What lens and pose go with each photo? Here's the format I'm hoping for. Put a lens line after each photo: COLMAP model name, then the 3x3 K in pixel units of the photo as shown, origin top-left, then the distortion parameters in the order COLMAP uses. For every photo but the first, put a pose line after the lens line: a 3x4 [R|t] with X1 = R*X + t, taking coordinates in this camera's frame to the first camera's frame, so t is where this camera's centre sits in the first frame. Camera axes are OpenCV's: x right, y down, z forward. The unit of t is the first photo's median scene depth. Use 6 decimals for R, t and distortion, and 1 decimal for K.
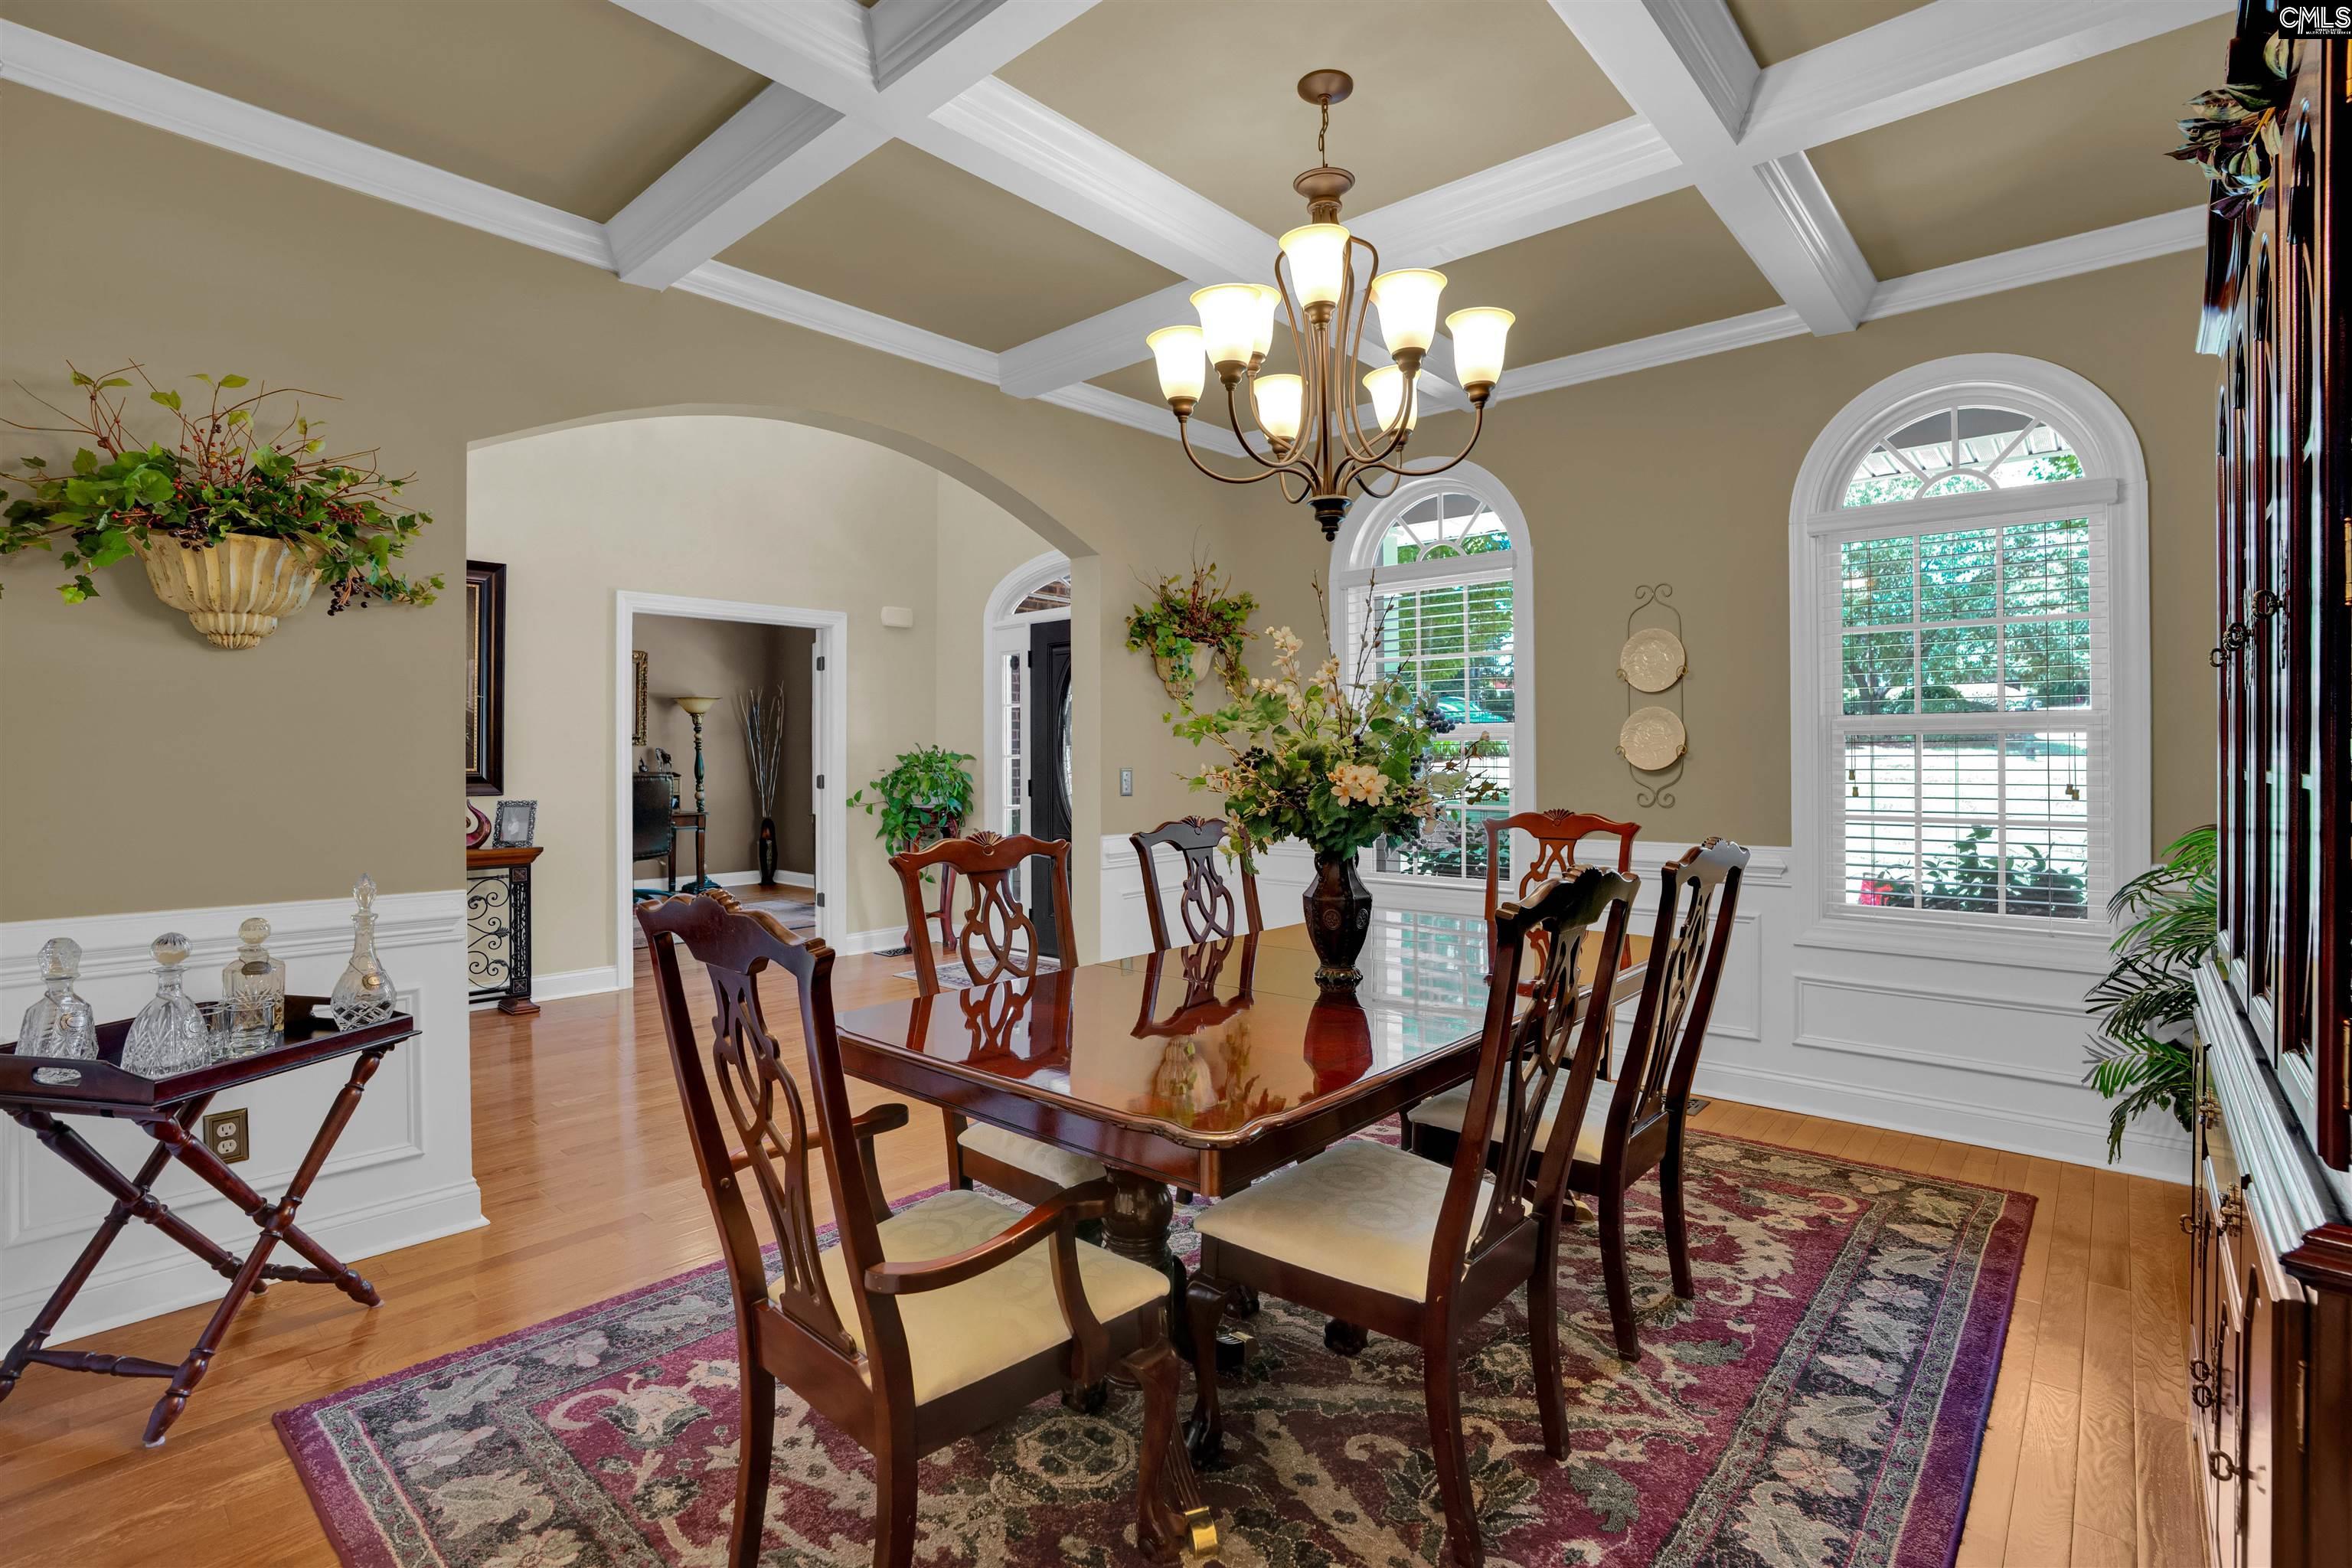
lens RADIAL K [[1088.9, 0, 1168.9], [0, 1088.9, 768.7], [0, 0, 1]] dist [-0.004529, 0.000096]
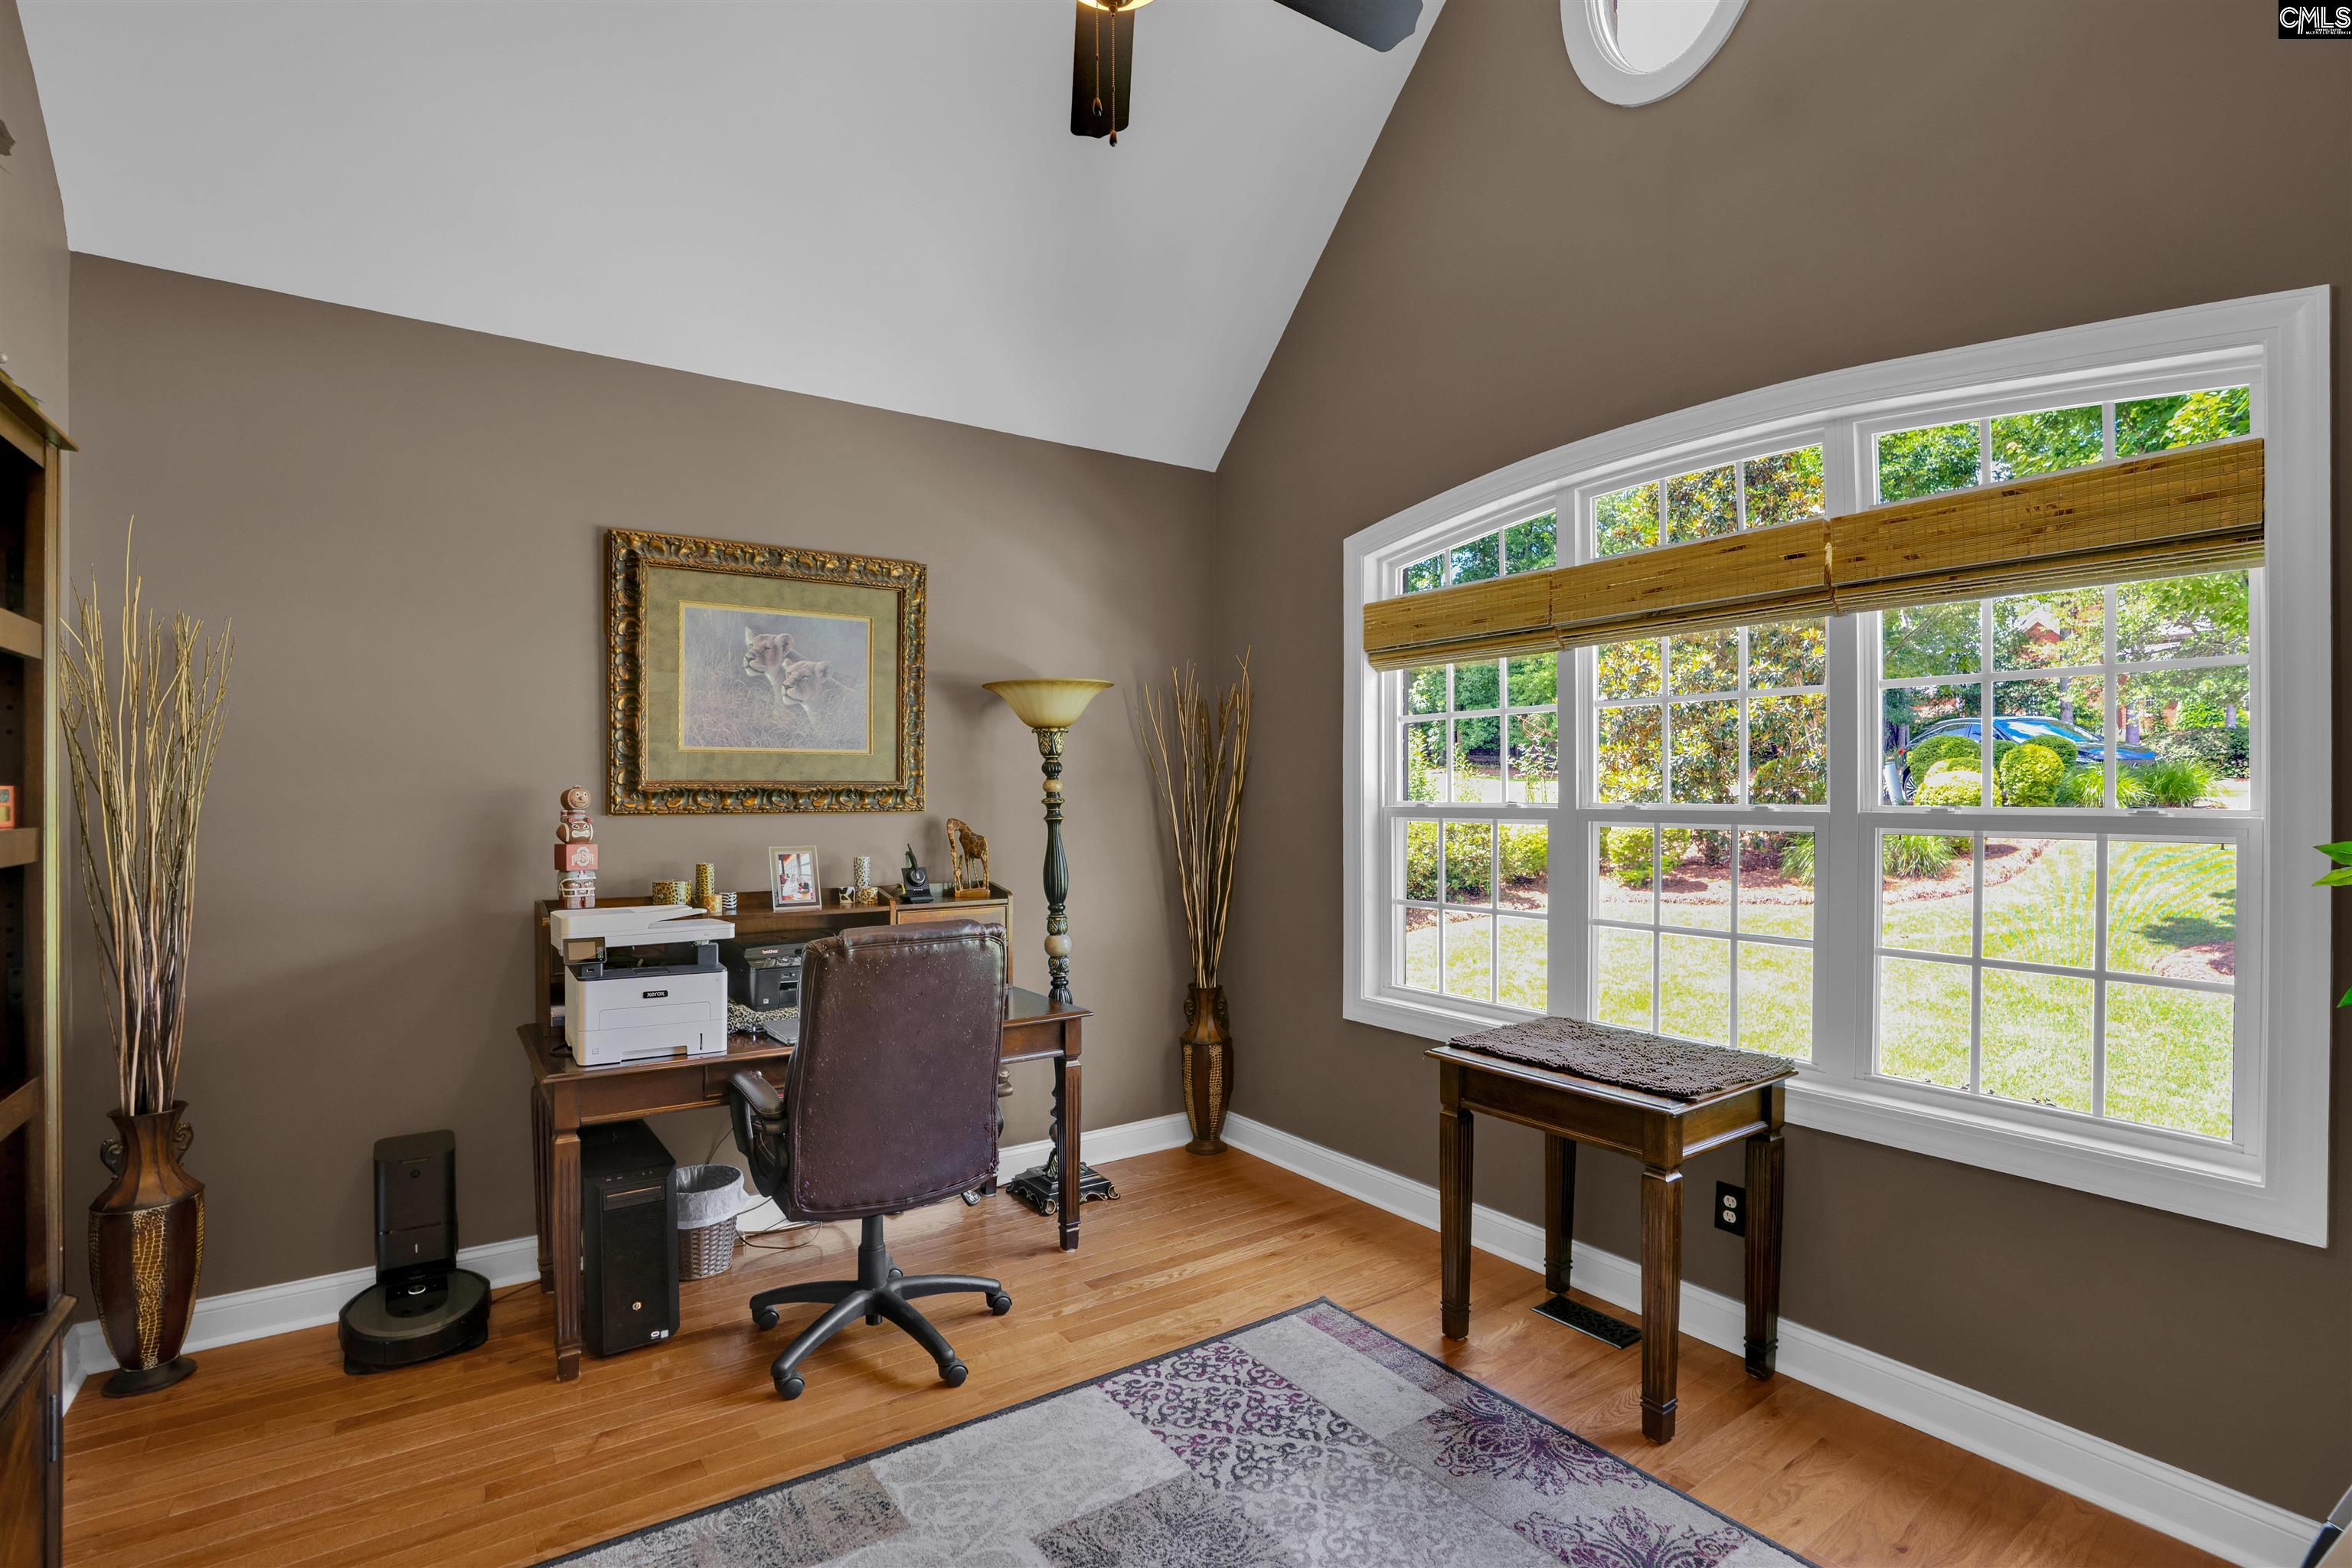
lens RADIAL K [[1088.9, 0, 1177.1], [0, 1088.9, 790.2], [0, 0, 1]] dist [-0.004529, 0.000096]
pose [[0.974767, -0.003331, -0.223200, -0.308576], [0.003069, 0.999994, -0.001520, -0.028197], [0.223204, 0.000797, 0.974771, 0.647606]]
